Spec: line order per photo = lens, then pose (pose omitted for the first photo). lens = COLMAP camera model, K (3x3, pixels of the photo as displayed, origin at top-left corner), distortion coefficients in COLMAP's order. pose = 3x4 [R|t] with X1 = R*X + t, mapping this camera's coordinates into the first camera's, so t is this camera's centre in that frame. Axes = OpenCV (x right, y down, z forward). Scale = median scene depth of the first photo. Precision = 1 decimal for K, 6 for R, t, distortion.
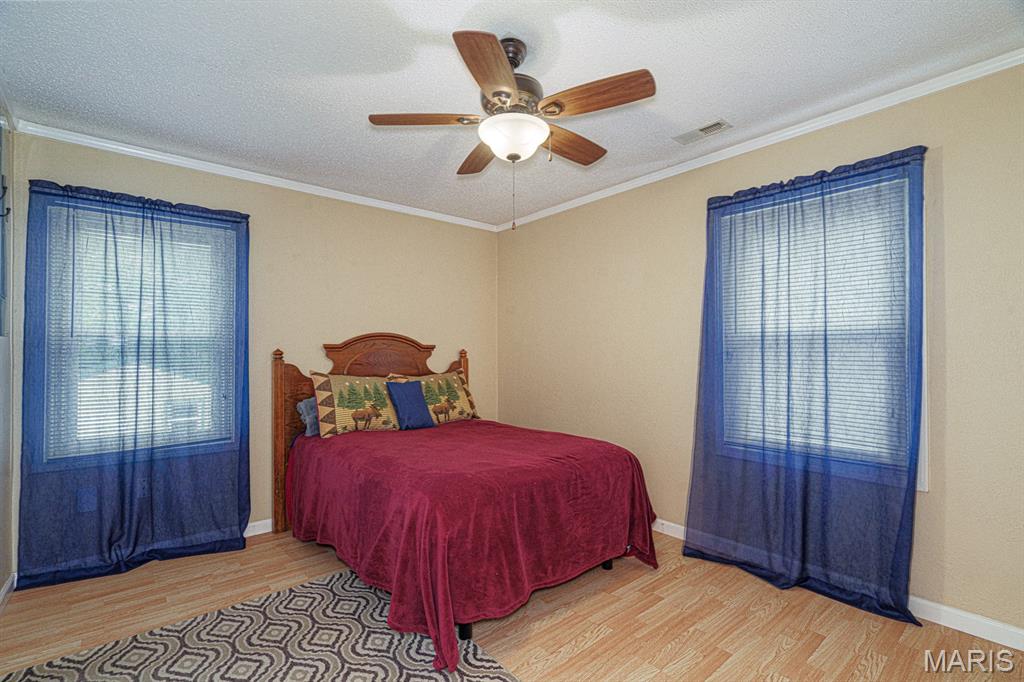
lens RADIAL K [[470.8, 0, 512.6], [0, 470.8, 353.0], [0, 0, 1]] dist [-0.000287, 0.000135]
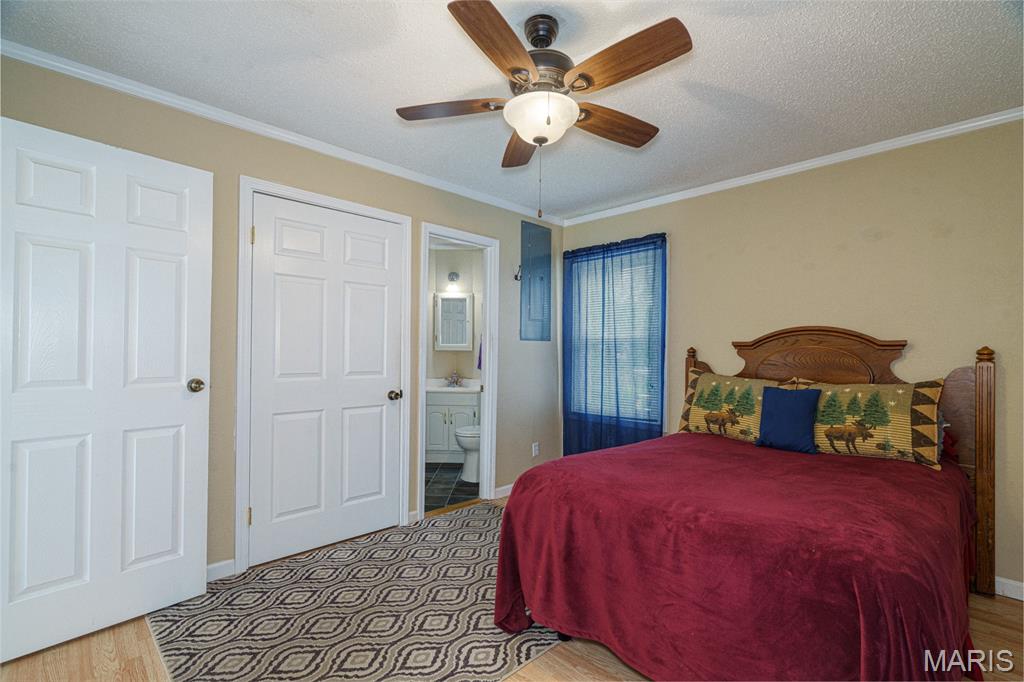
lens RADIAL K [[477.7, 0, 517.2], [0, 477.7, 344.7], [0, 0, 1]] dist [0.002021, 0.000512]
pose [[0.074465, -0.010850, -0.997165, 0.608045], [-0.010789, 0.999874, -0.011685, 0.002897], [0.997165, 0.011629, 0.074339, 0.558442]]
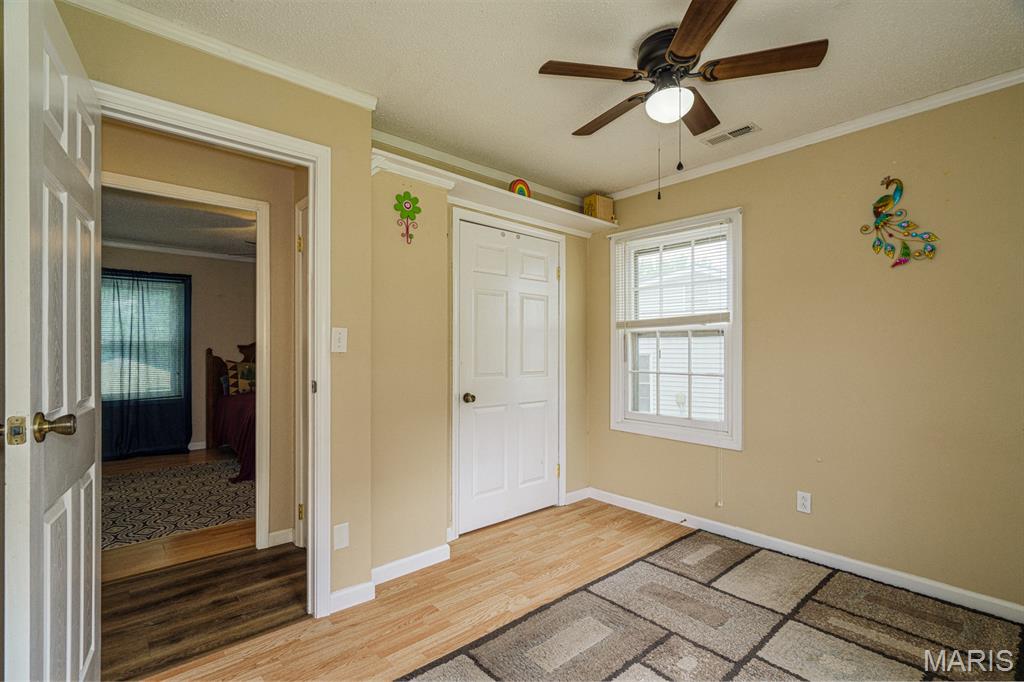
lens RADIAL K [[464.7, 0, 517.2], [0, 464.7, 350.7], [0, 0, 1]] dist [0.000131, -0.000092]
pose [[0.999626, -0.003112, 0.027166, 0.679232], [0.003114, 0.999995, -0.000006, 0.006935], [-0.027166, 0.000090, 0.999631, -0.871590]]
